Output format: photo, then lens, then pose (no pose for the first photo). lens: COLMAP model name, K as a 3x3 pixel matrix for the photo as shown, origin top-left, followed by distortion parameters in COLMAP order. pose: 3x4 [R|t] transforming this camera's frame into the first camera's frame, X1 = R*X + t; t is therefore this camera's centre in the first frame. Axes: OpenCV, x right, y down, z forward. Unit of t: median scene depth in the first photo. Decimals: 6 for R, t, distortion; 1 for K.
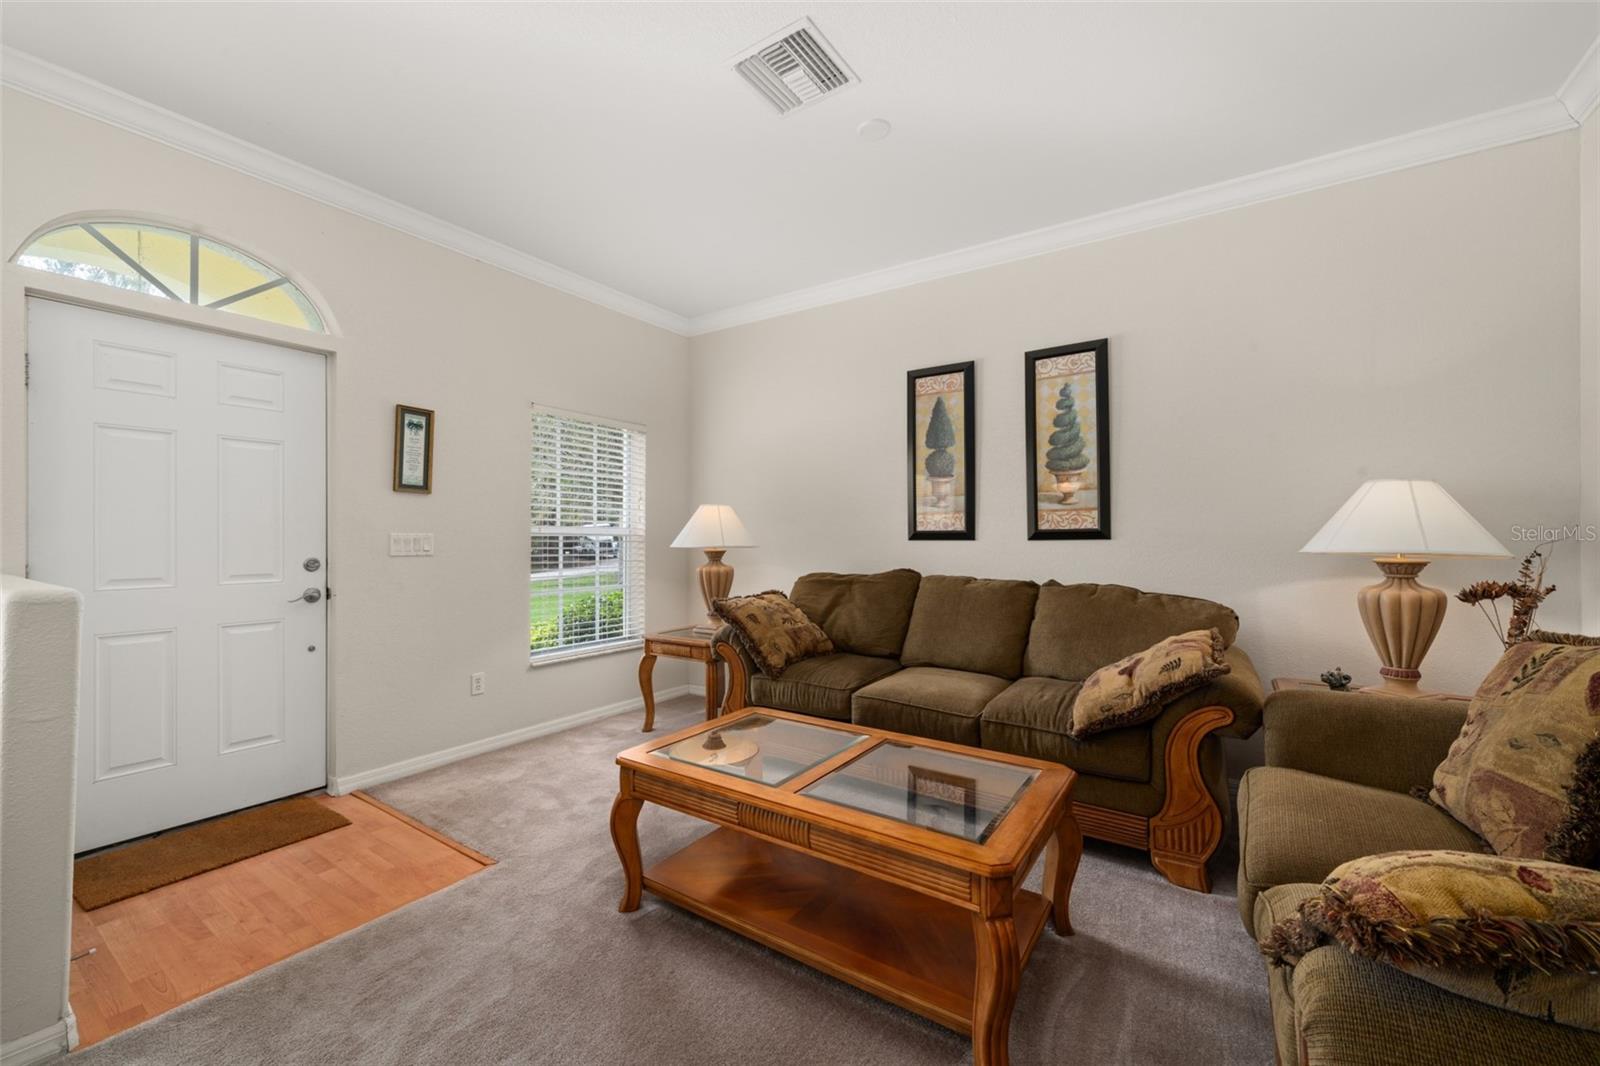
lens RADIAL K [[643.3, 0, 795.7], [0, 643.3, 539.1], [0, 0, 1]] dist [0.000448, -0.000098]
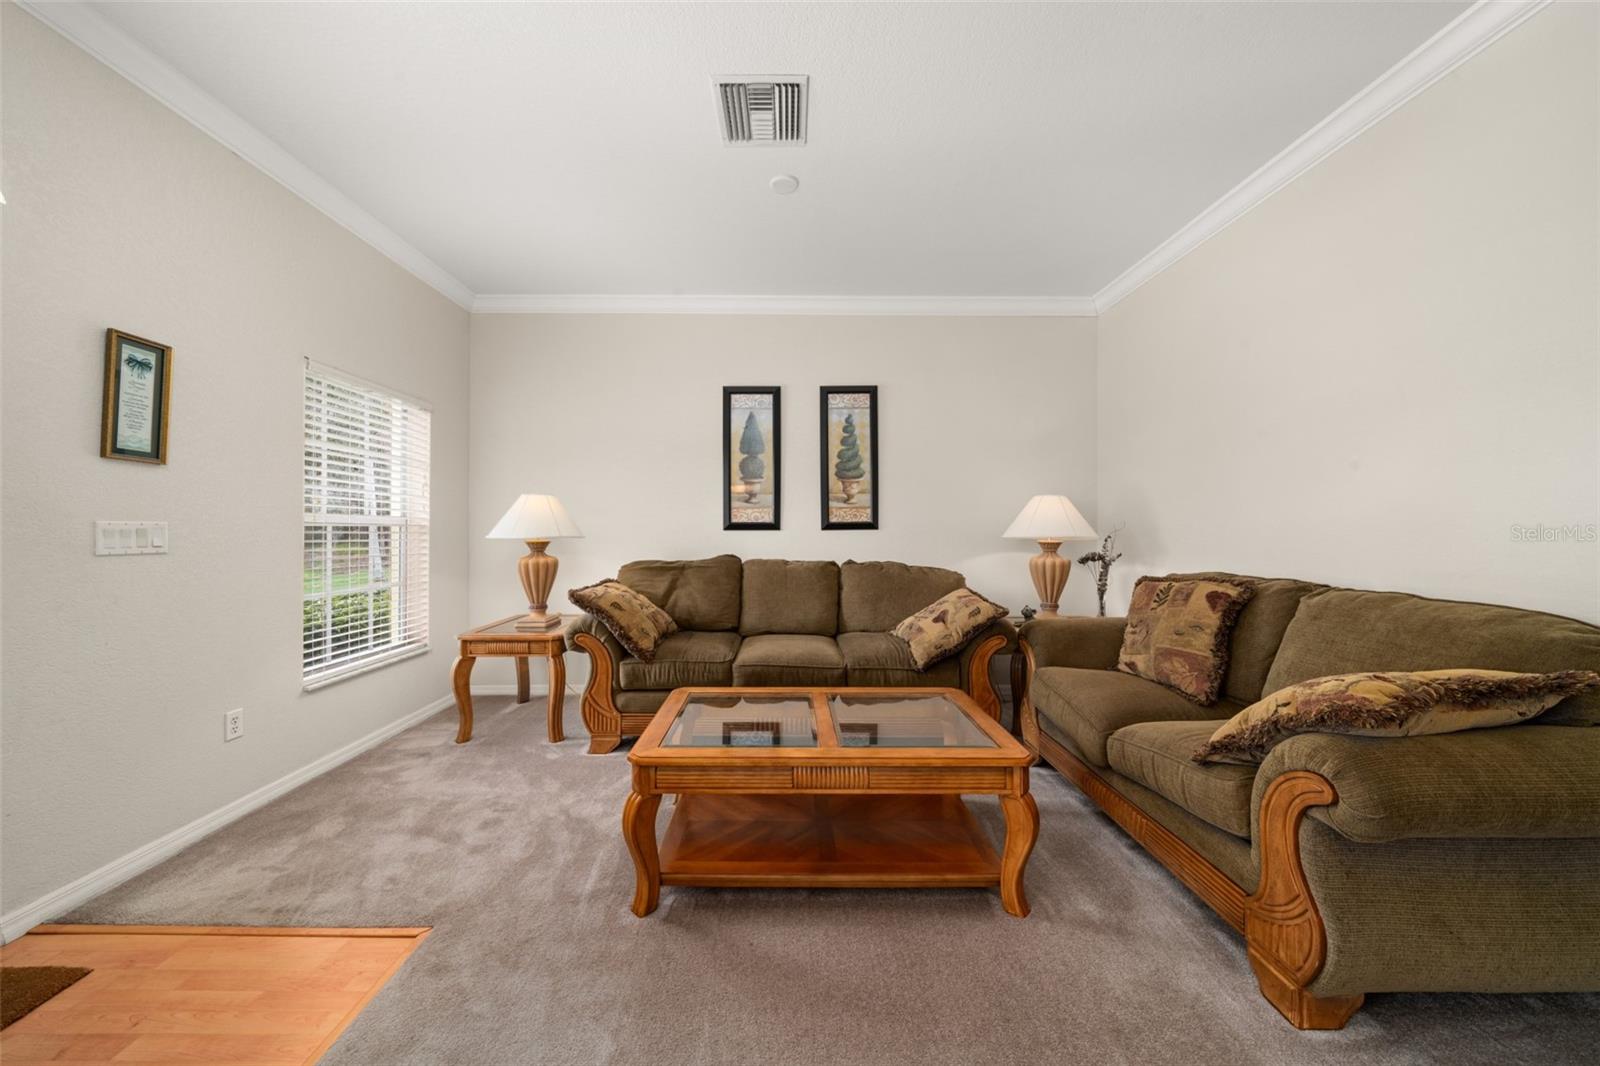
lens RADIAL K [[543.3, 0, 800.0], [0, 543.3, 533.0], [0, 0, 1]] dist [-0.002176, -0.000170]
pose [[0.824340, -0.004232, 0.566079, -0.317997], [0.000992, 0.999981, 0.006031, 0.000711], [-0.566094, -0.004410, 0.824329, 0.119026]]
